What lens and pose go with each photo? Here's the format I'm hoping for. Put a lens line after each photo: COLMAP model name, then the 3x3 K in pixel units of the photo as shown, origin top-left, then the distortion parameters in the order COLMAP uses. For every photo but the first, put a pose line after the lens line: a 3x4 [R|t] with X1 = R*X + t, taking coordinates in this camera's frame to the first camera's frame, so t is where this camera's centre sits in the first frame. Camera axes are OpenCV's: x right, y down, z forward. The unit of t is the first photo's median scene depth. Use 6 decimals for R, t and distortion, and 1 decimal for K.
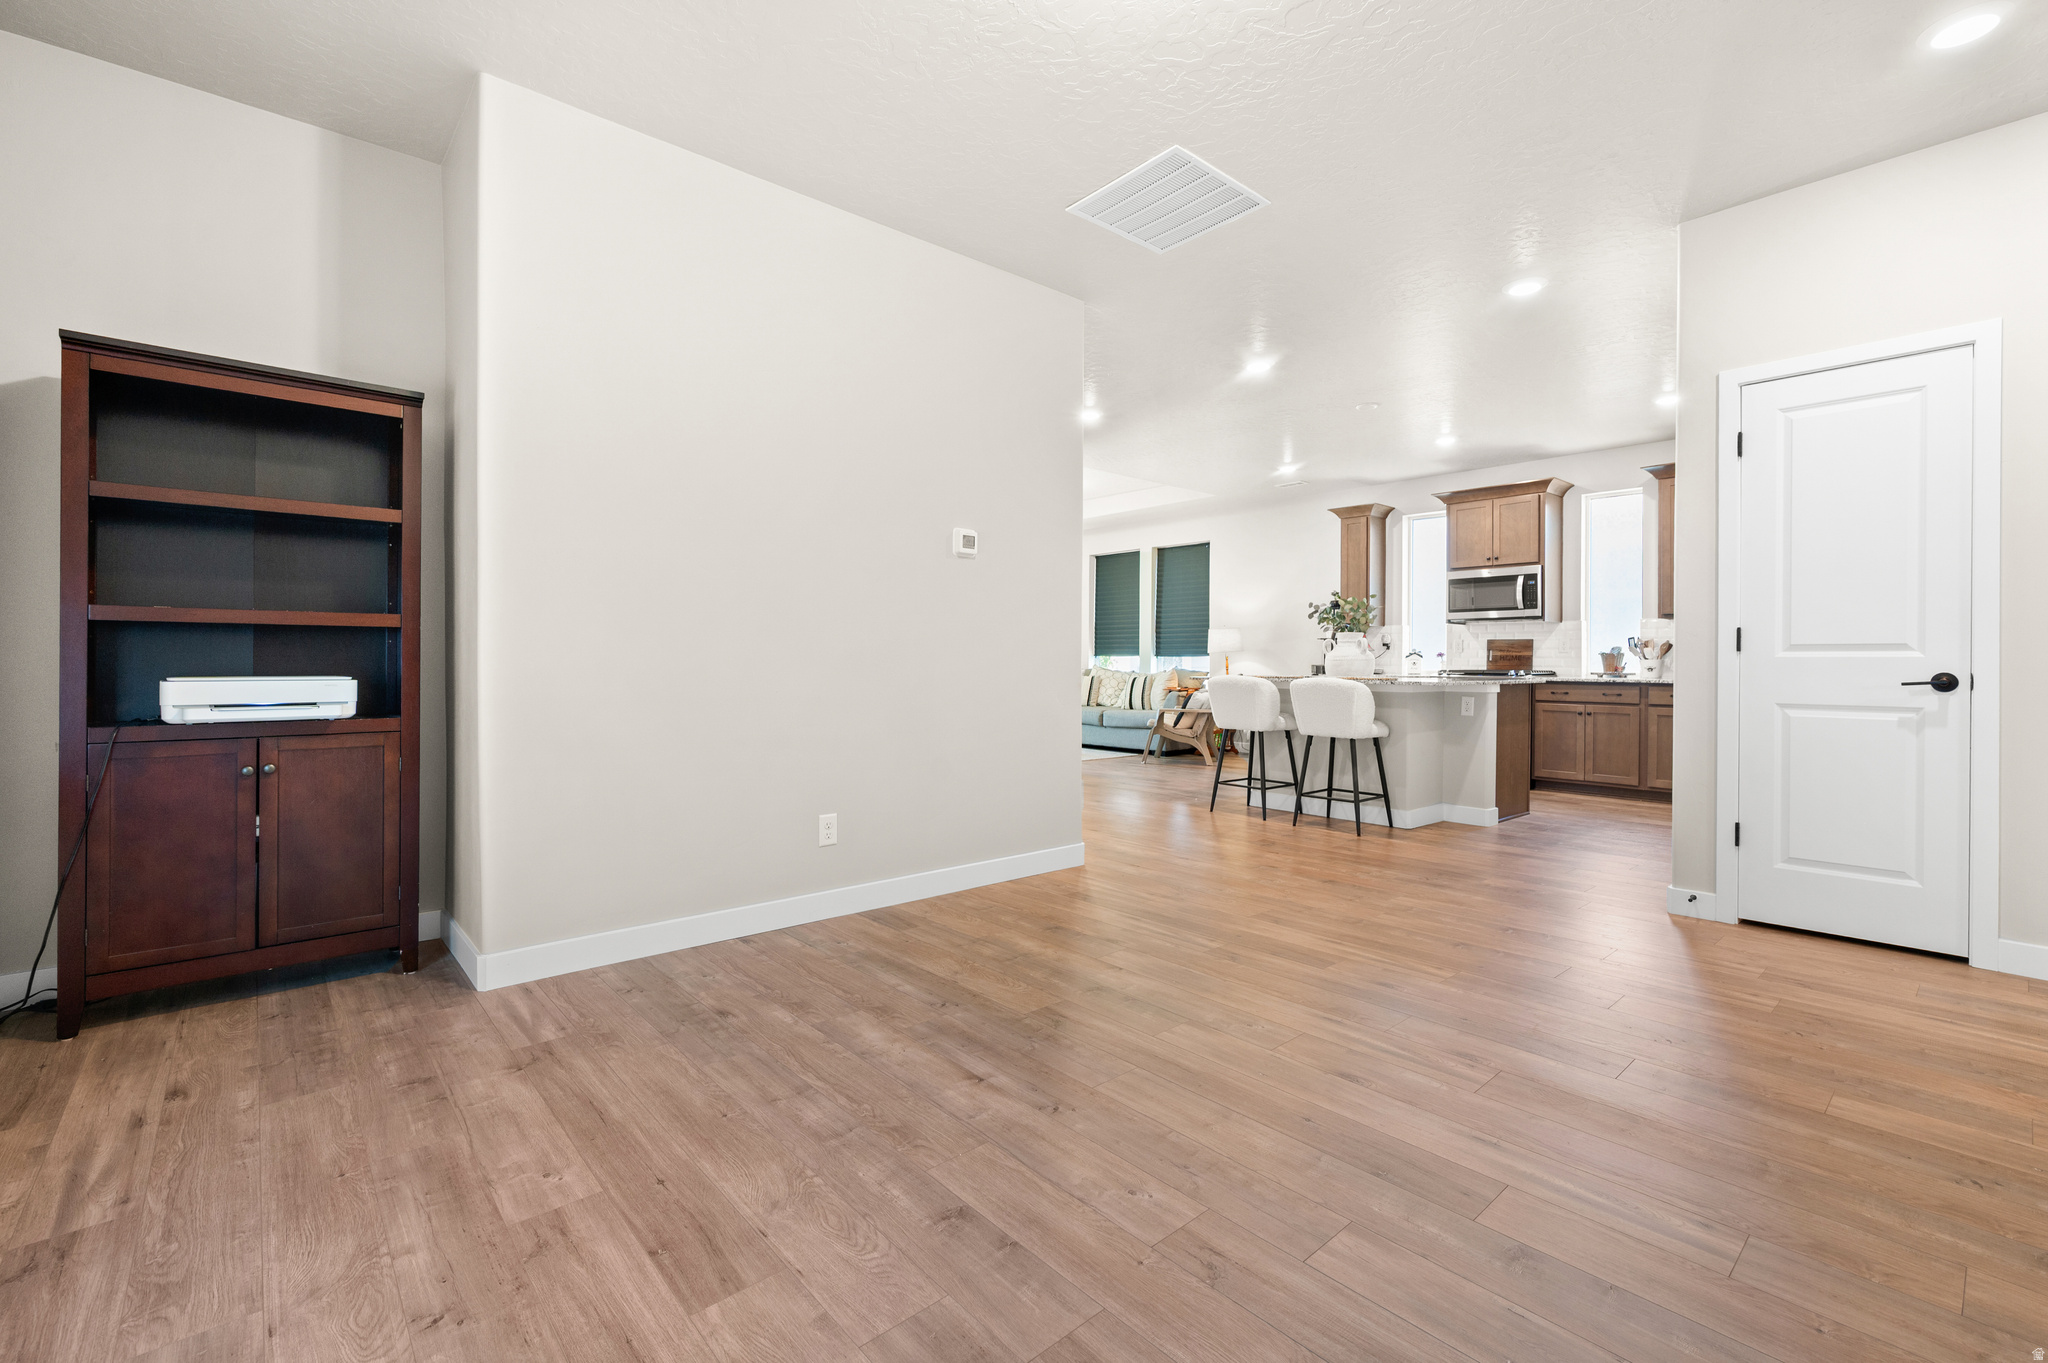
lens RADIAL K [[869.4, 0, 1028.8], [0, 869.4, 673.8], [0, 0, 1]] dist [0.000932, 0.000757]
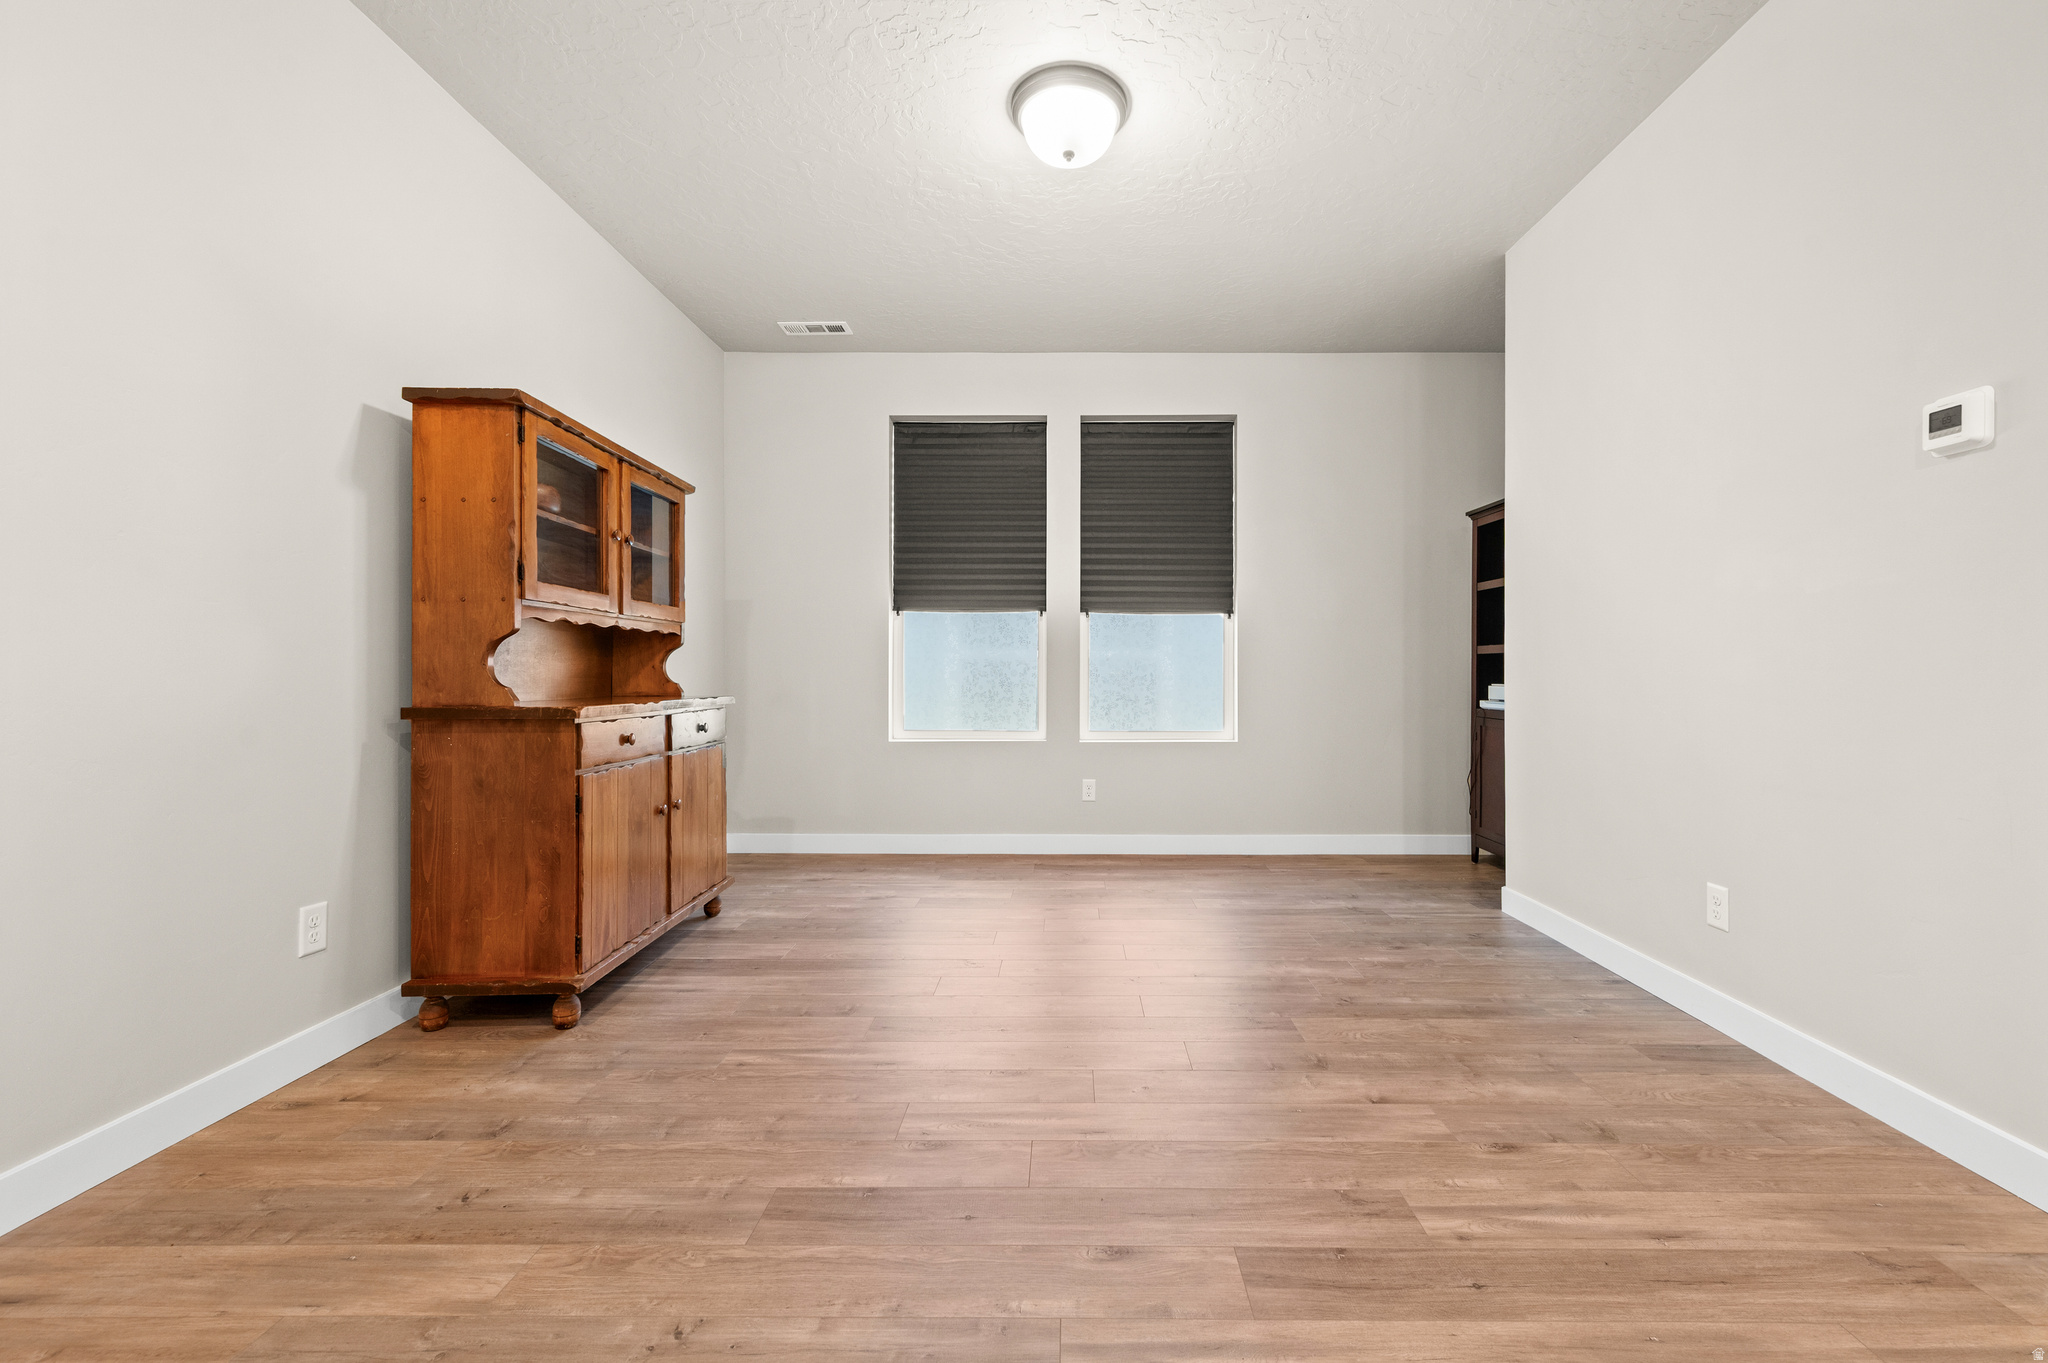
lens RADIAL K [[834.3, 0, 1049.6], [0, 834.3, 669.4], [0, 0, 1]] dist [0.000043, -0.000185]
pose [[-0.672483, -0.007313, -0.740076, 0.310593], [-0.016053, 0.999860, 0.004707, -0.006971], [0.739938, 0.015046, -0.672507, 0.488475]]
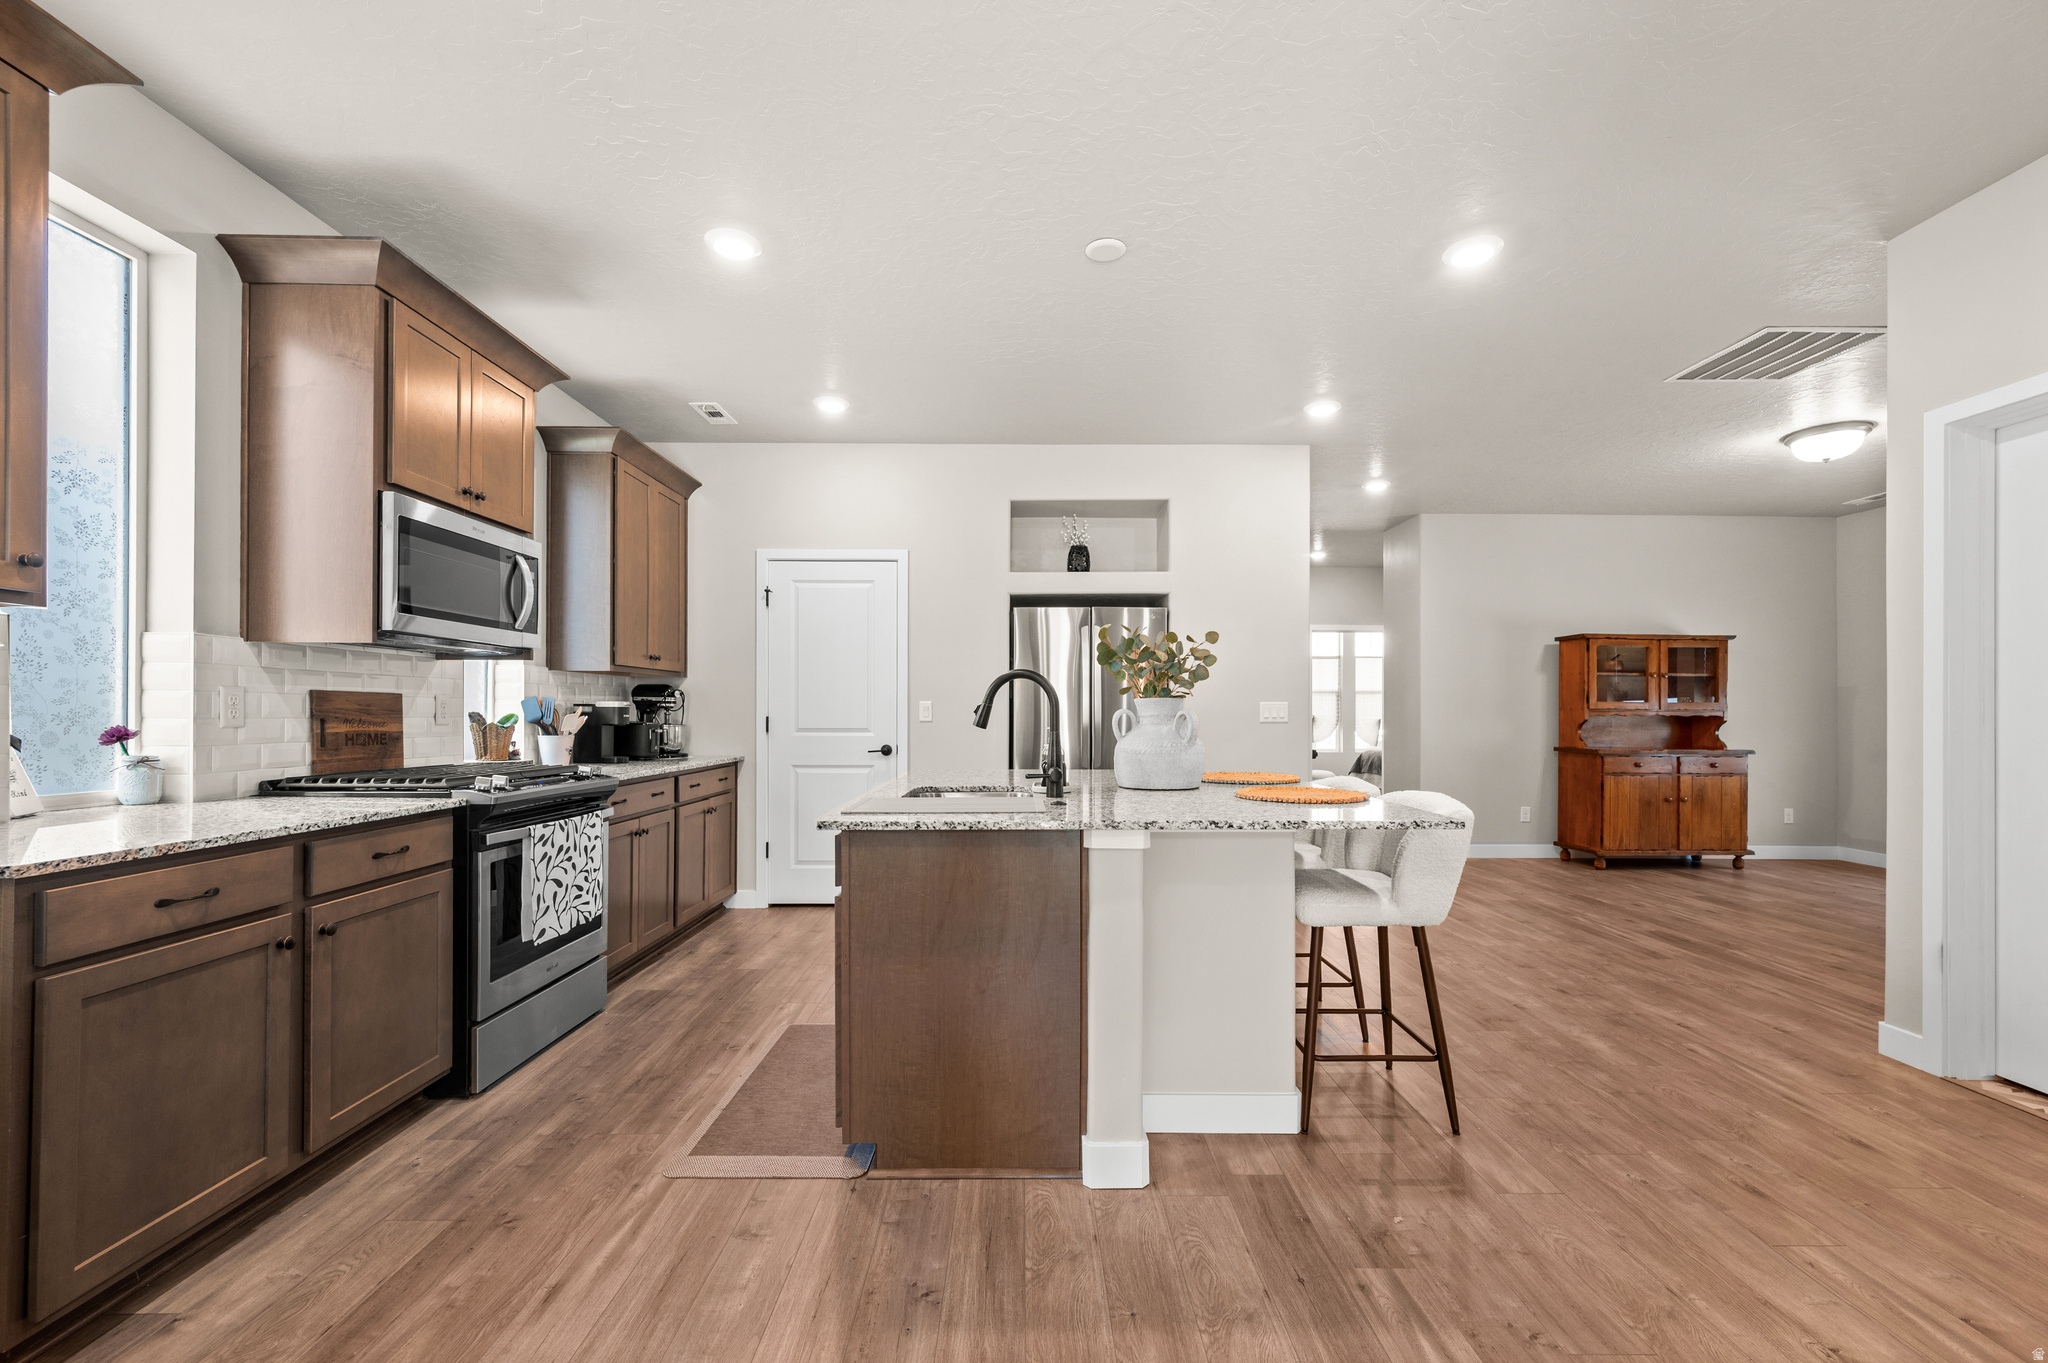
lens RADIAL K [[822.9, 0, 1029.3], [0, 822.9, 711.5], [0, 0, 1]] dist [0.000342, -0.000106]
pose [[-0.757462, -0.007441, 0.652837, 0.089450], [0.000749, 0.999924, 0.012266, -0.037603], [-0.652879, 0.009780, -0.757399, 1.157363]]
